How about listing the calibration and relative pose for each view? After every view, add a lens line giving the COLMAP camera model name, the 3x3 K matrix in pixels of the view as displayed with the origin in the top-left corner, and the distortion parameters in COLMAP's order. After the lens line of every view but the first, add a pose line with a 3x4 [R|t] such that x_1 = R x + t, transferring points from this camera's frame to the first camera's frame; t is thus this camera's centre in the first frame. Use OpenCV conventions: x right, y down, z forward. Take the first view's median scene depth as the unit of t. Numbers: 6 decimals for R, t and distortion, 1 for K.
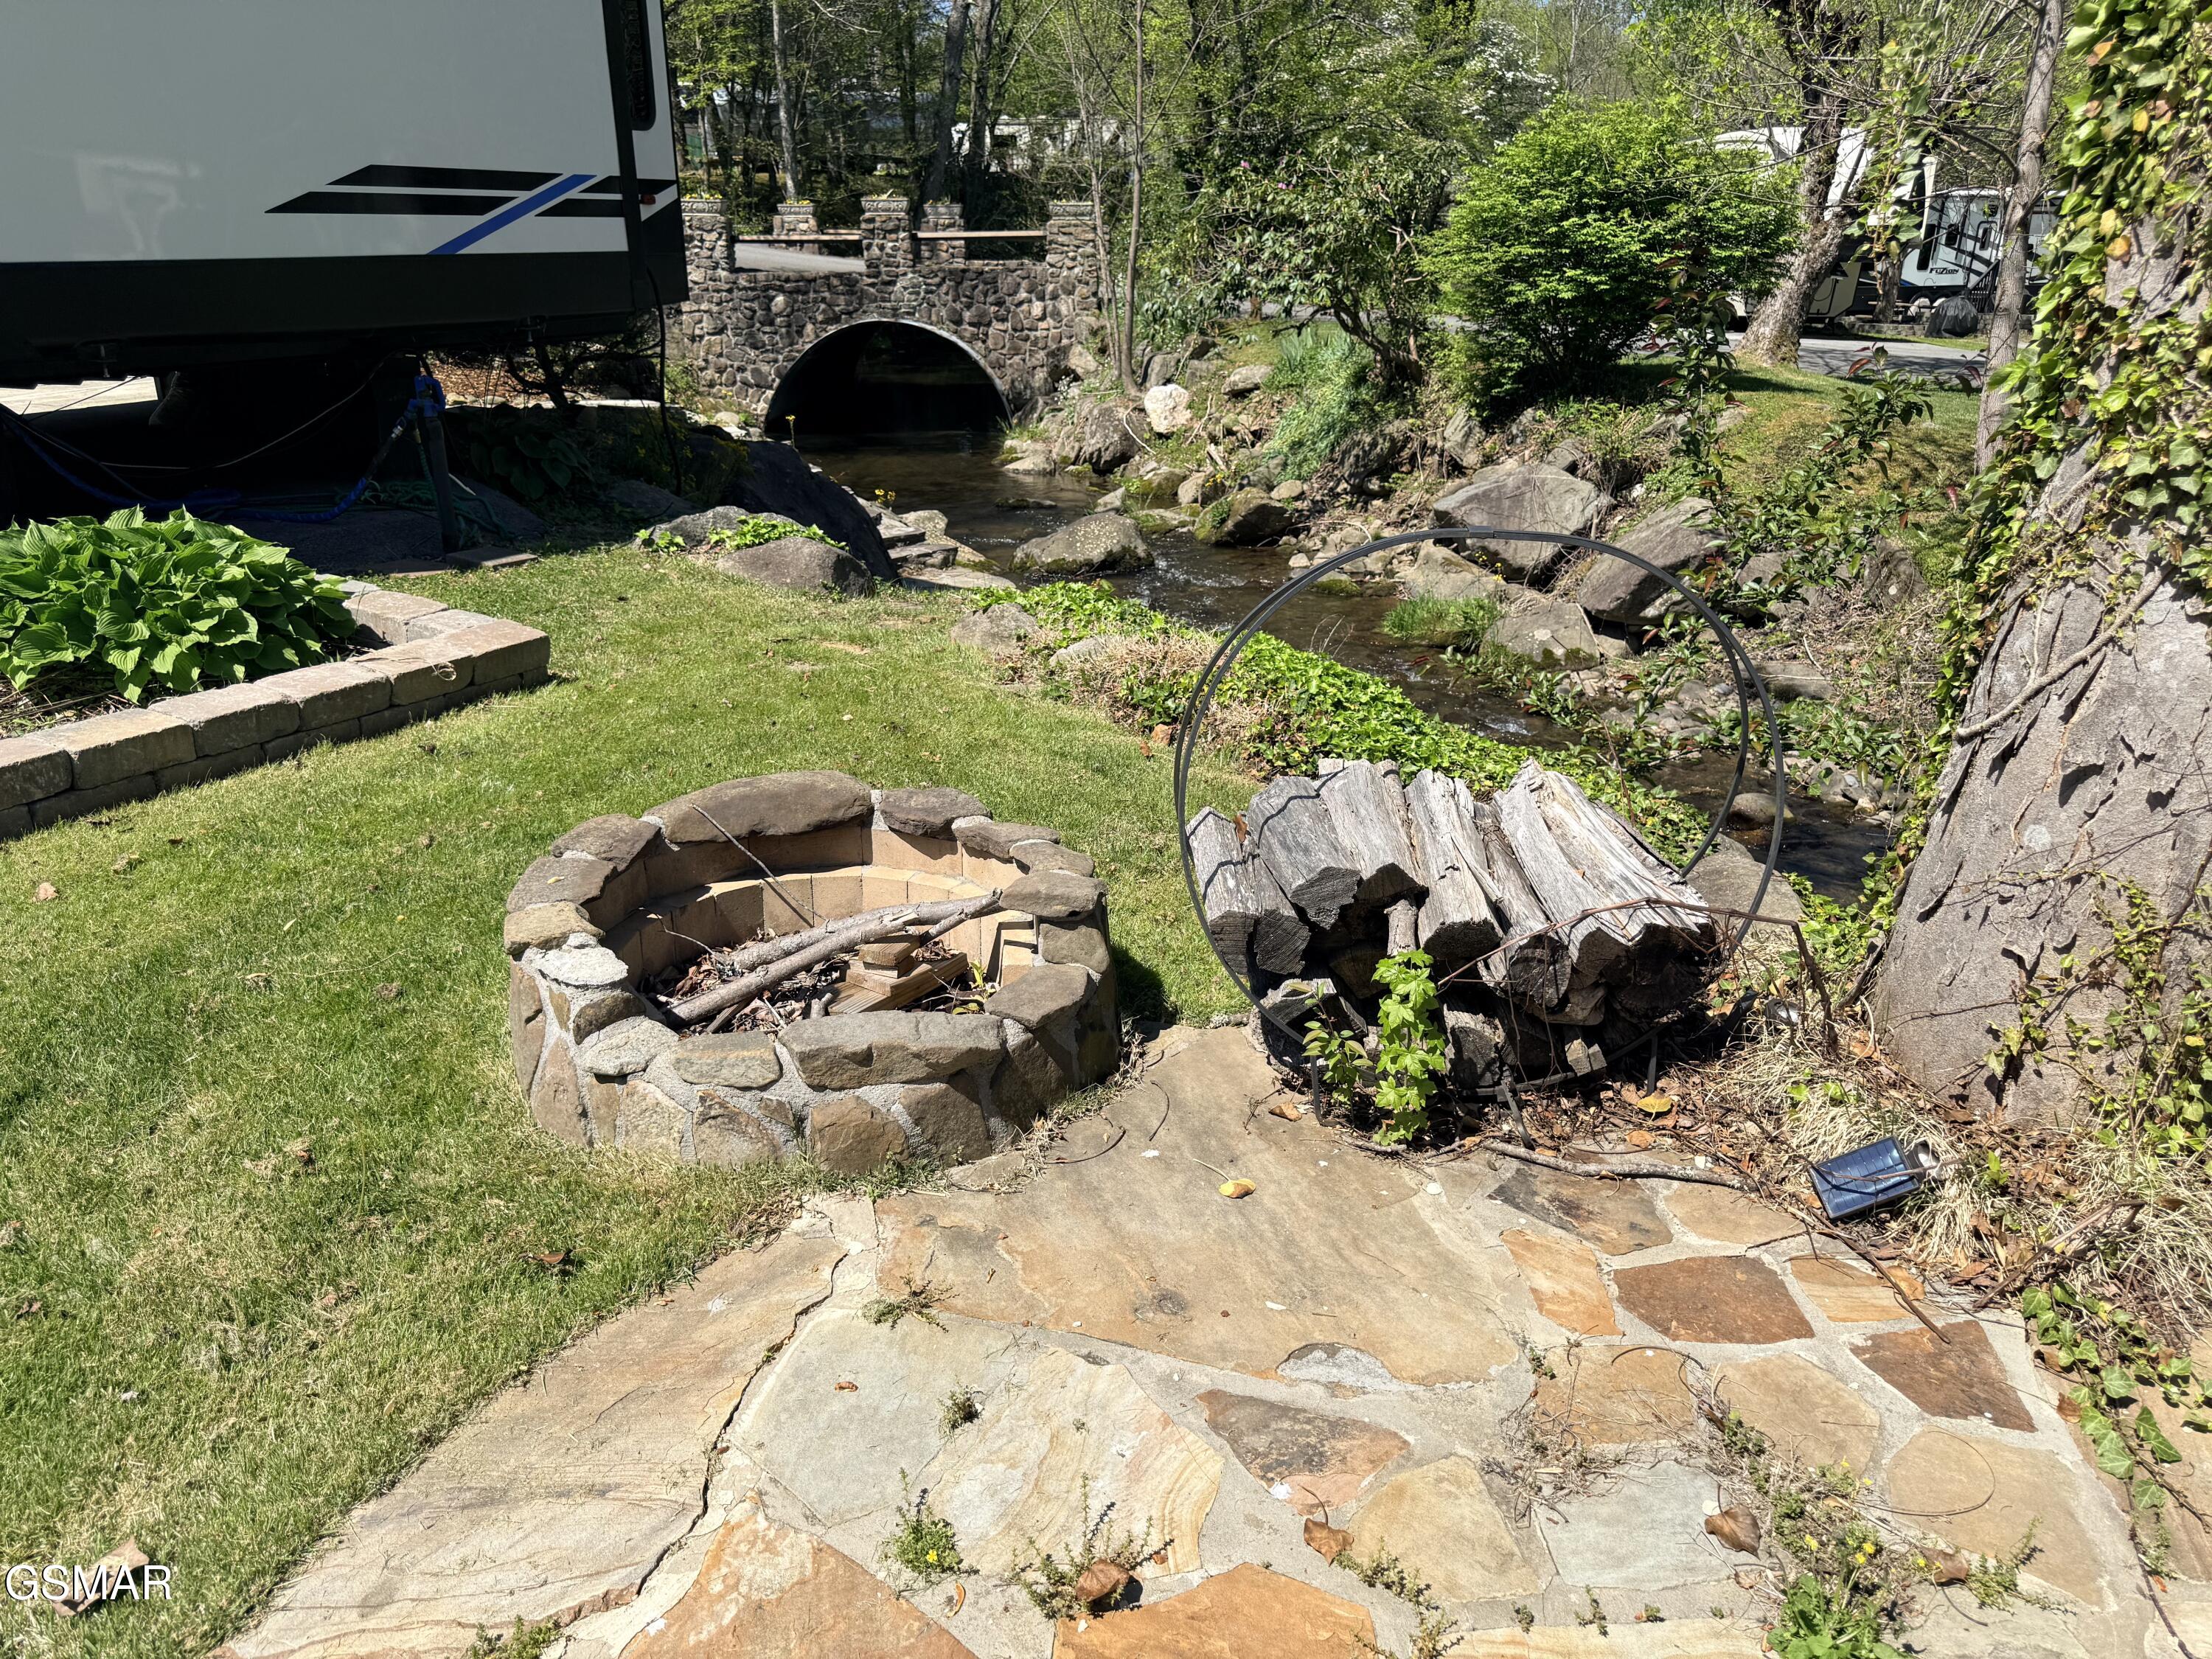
lens RADIAL K [[1582.9, 0, 1106.0], [0, 1582.9, 829.5], [0, 0, 1]] dist [0.081657, -0.103020]
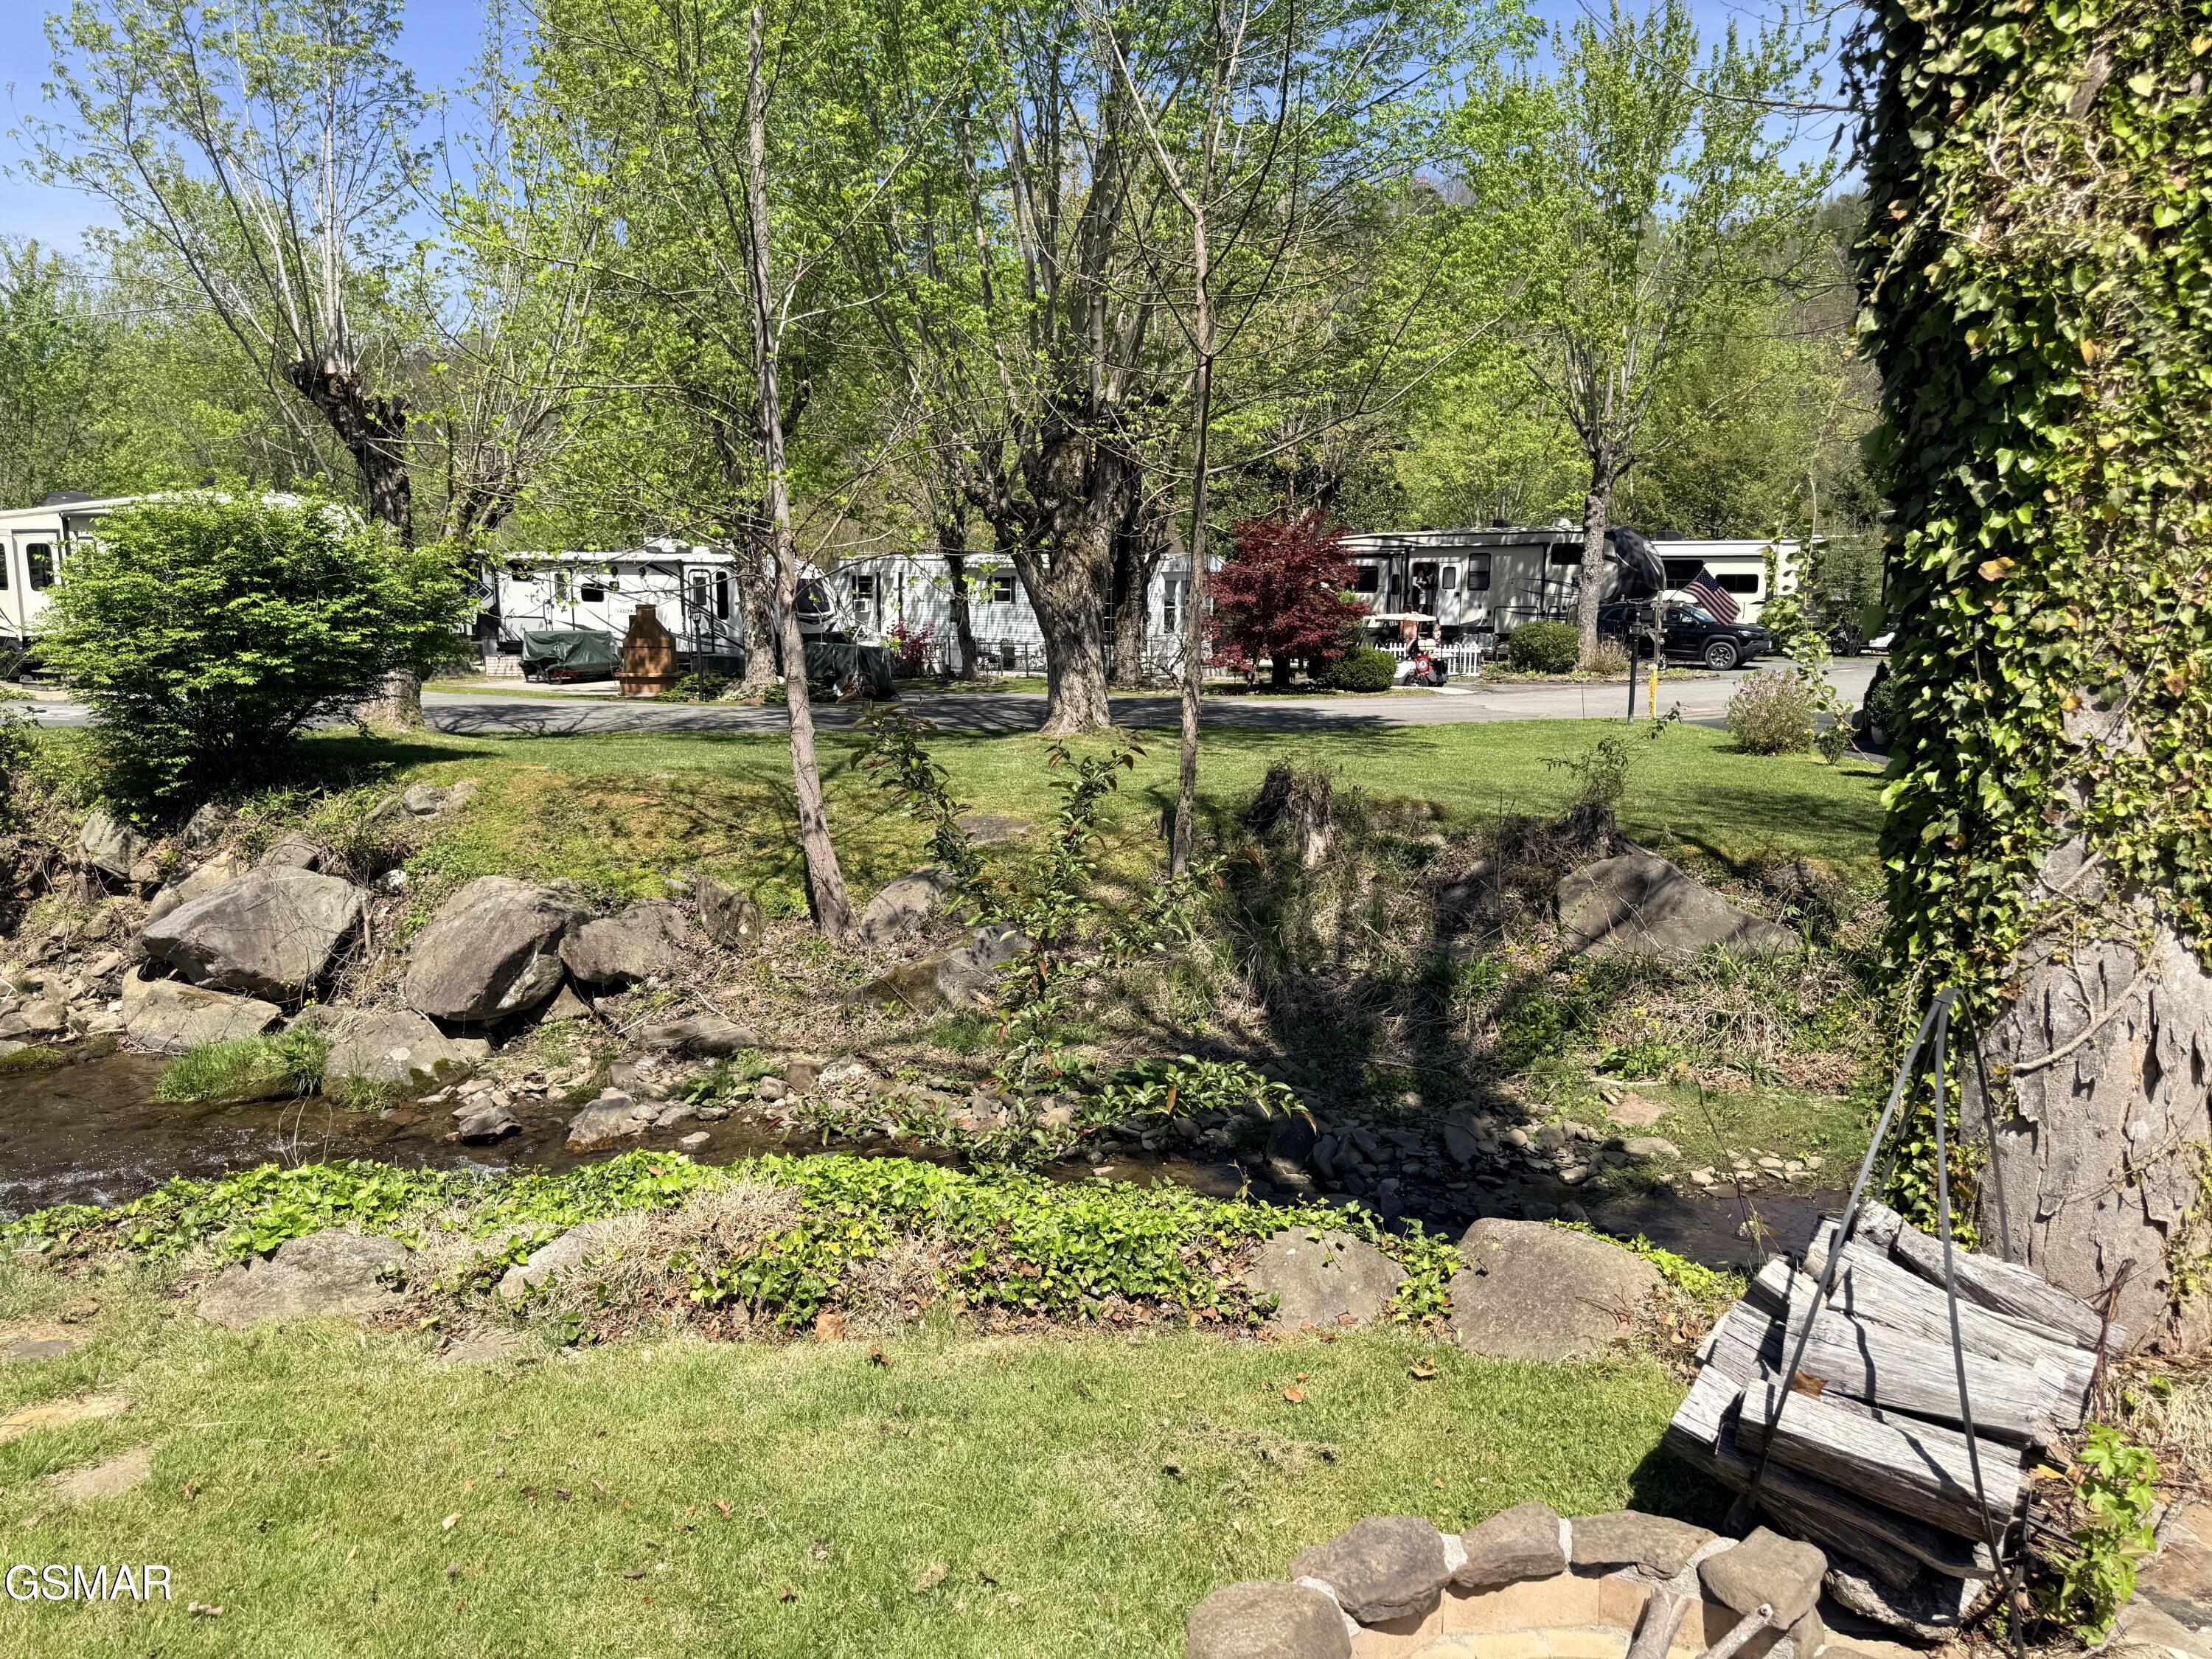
lens RADIAL K [[1582.9, 0, 1106.0], [0, 1582.9, 829.5], [0, 0, 1]] dist [0.081657, -0.103020]
pose [[0.584628, -0.140950, 0.798964, -0.102192], [0.297604, 0.953402, -0.049571, -0.045687], [-0.754746, 0.266755, 0.599333, 0.086187]]
